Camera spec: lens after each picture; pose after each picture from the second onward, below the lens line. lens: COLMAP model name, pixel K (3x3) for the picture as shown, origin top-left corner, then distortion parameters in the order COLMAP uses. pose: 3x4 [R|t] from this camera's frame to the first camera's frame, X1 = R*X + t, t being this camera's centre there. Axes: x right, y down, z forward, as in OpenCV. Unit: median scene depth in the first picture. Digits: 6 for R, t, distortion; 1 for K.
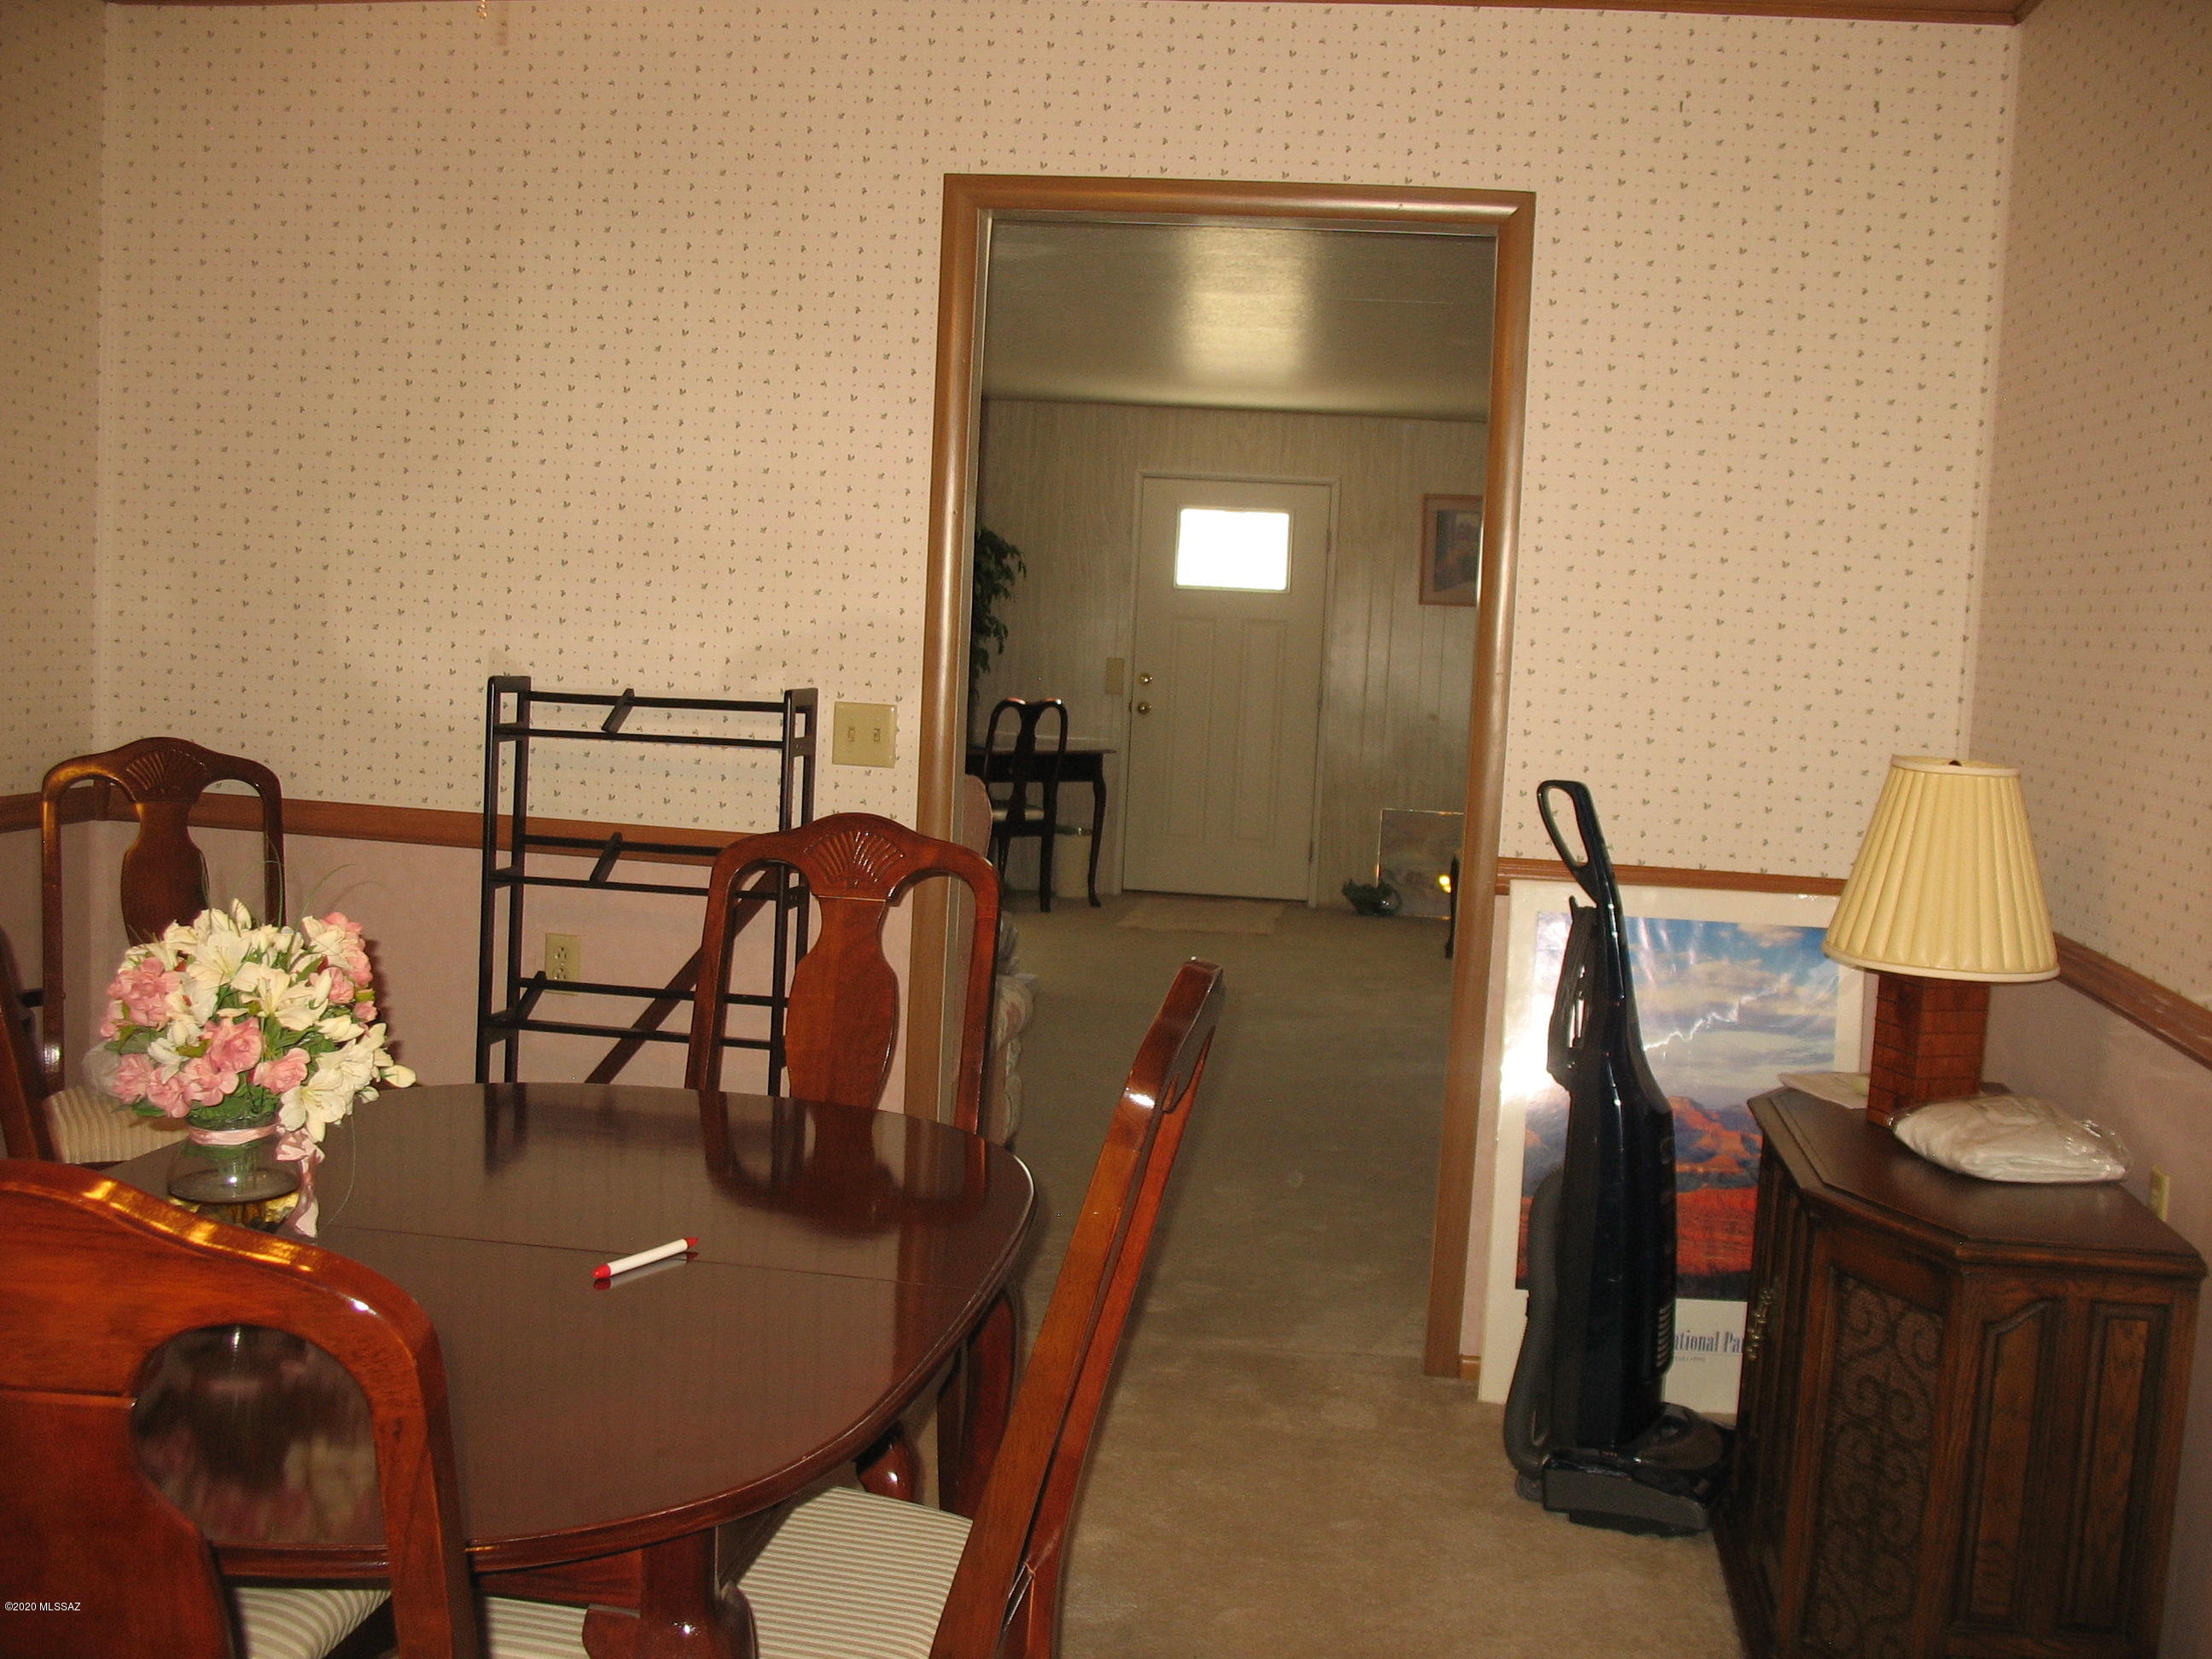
lens RADIAL K [[2545.3, 0, 1106.0], [0, 2545.3, 829.5], [0, 0, 1]] dist [-0.179835, 0.018354]
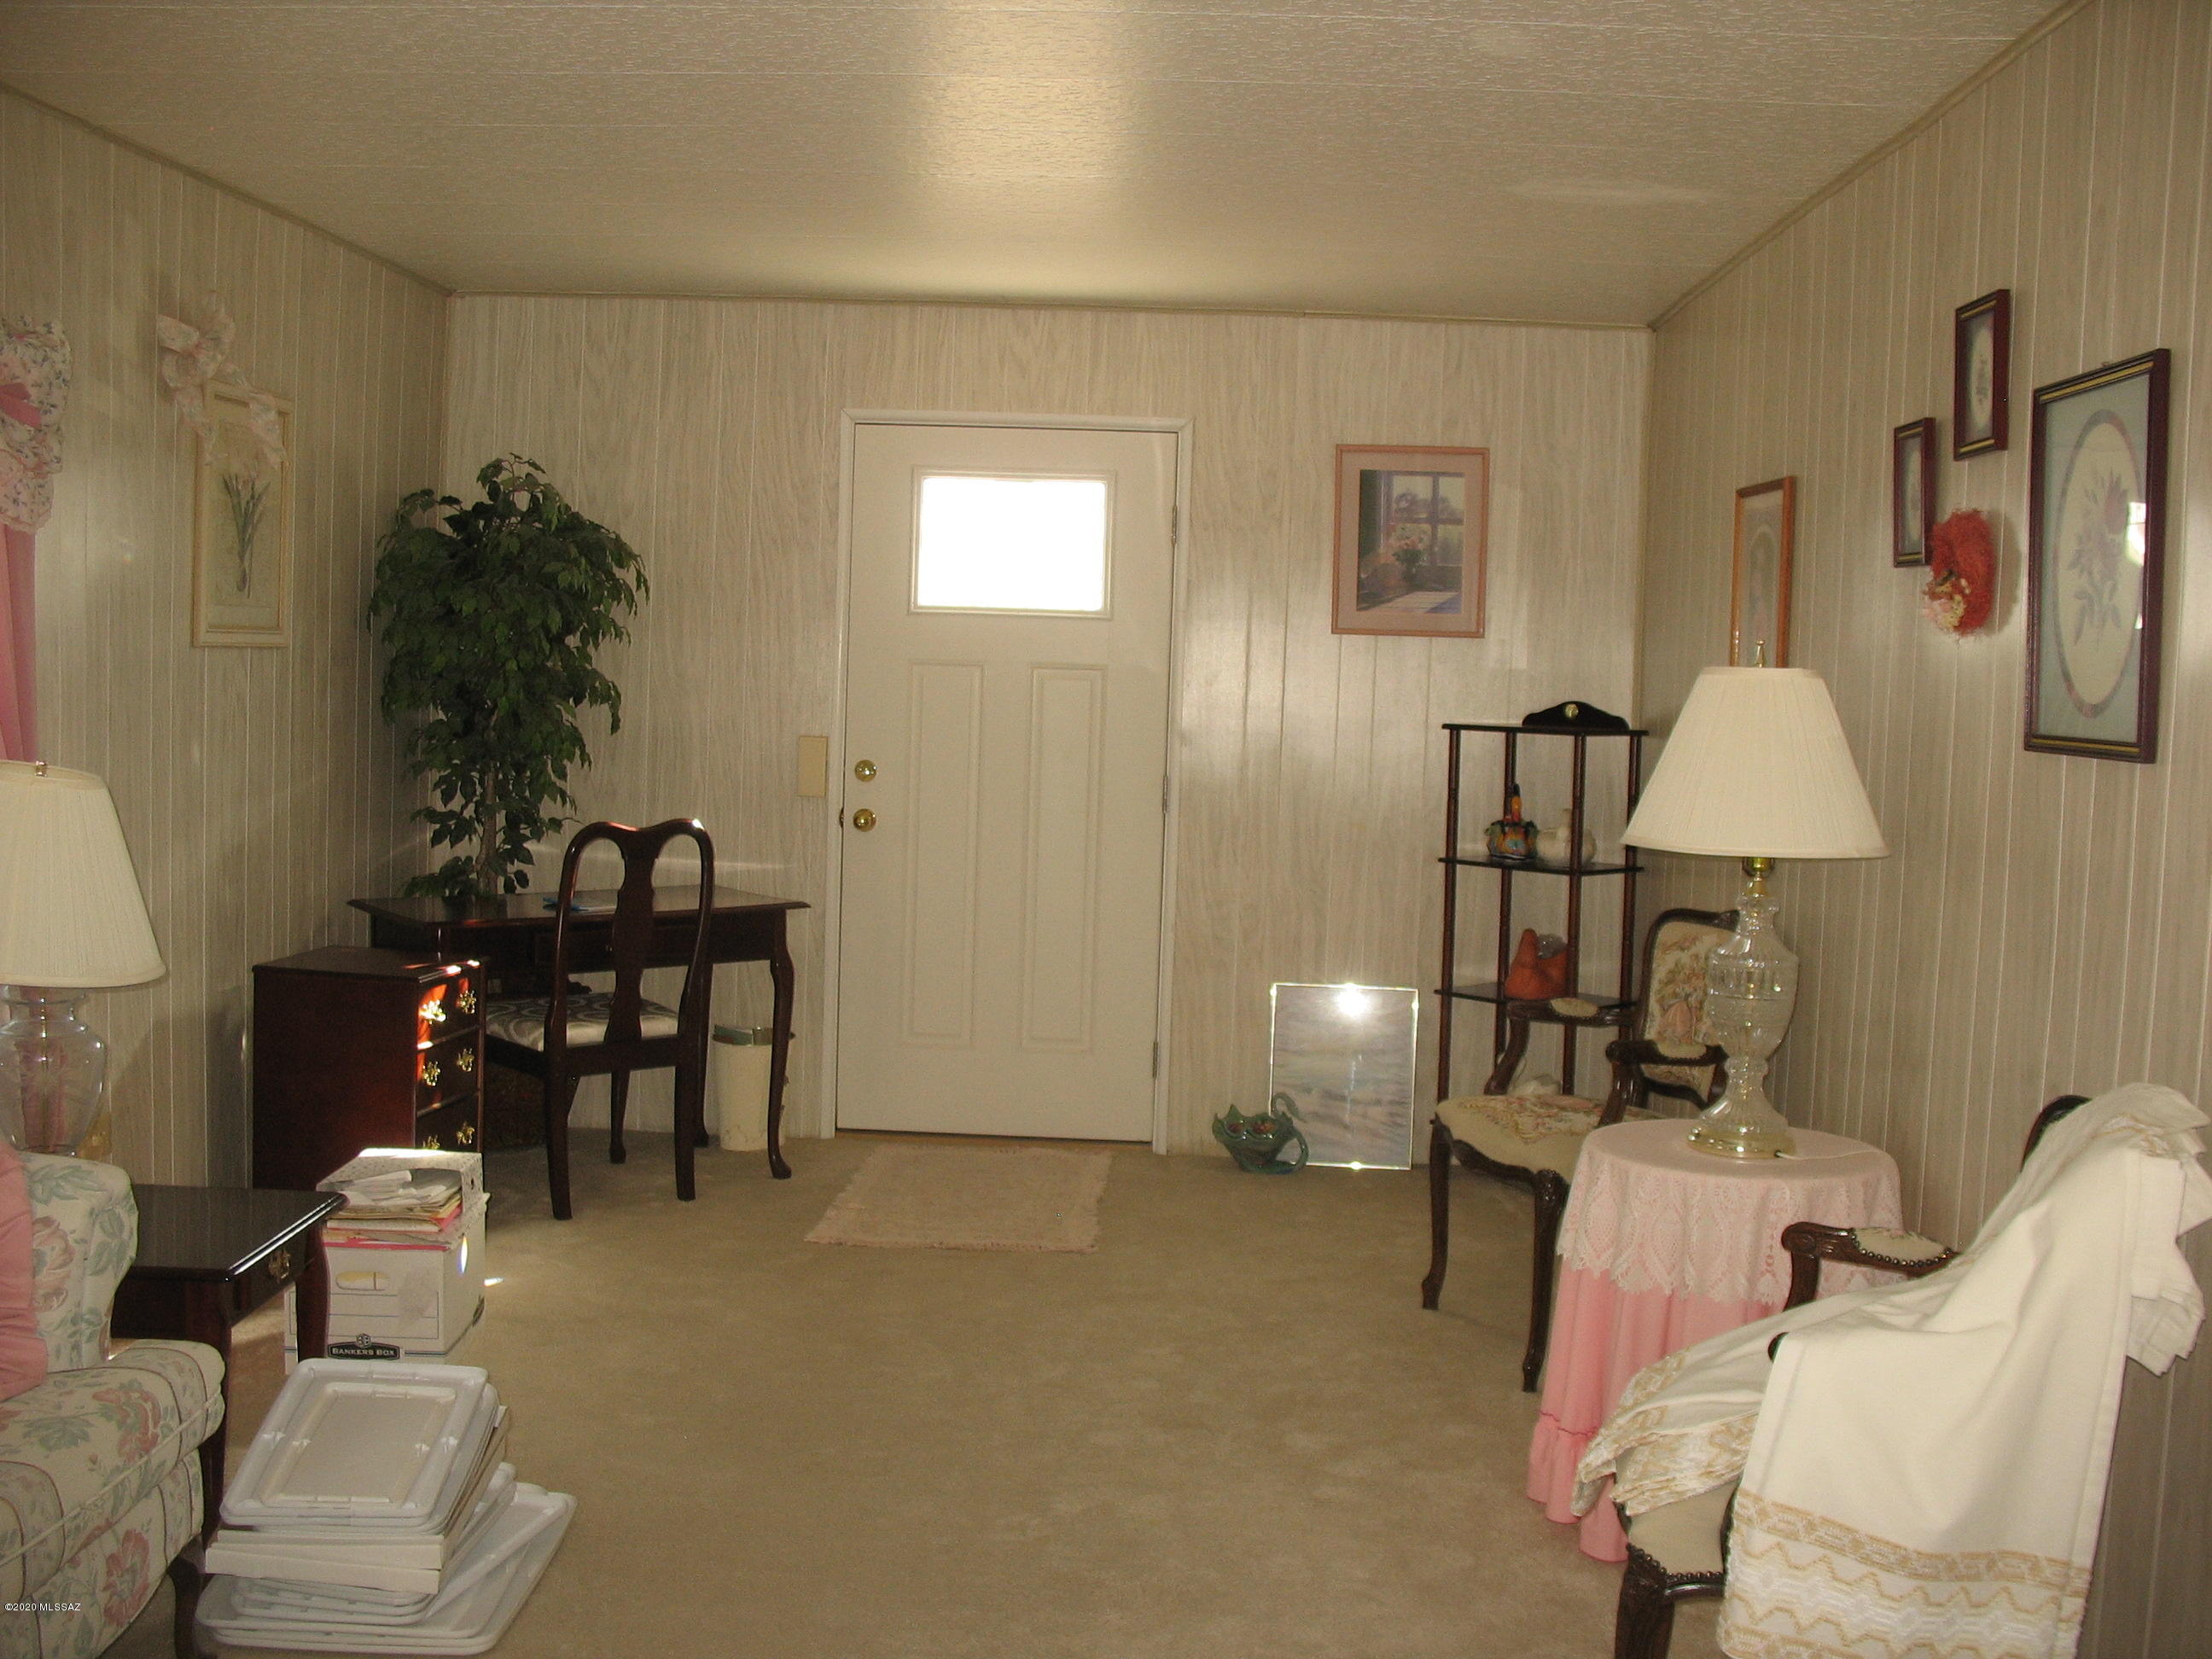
lens RADIAL K [[2300.2, 0, 1106.0], [0, 2300.2, 829.5], [0, 0, 1]] dist [-0.302187, -0.000860]
pose [[0.997132, -0.022555, 0.072247, 0.032616], [0.022455, 0.999745, 0.002204, -0.045883], [-0.072278, -0.000576, 0.997384, 0.480518]]
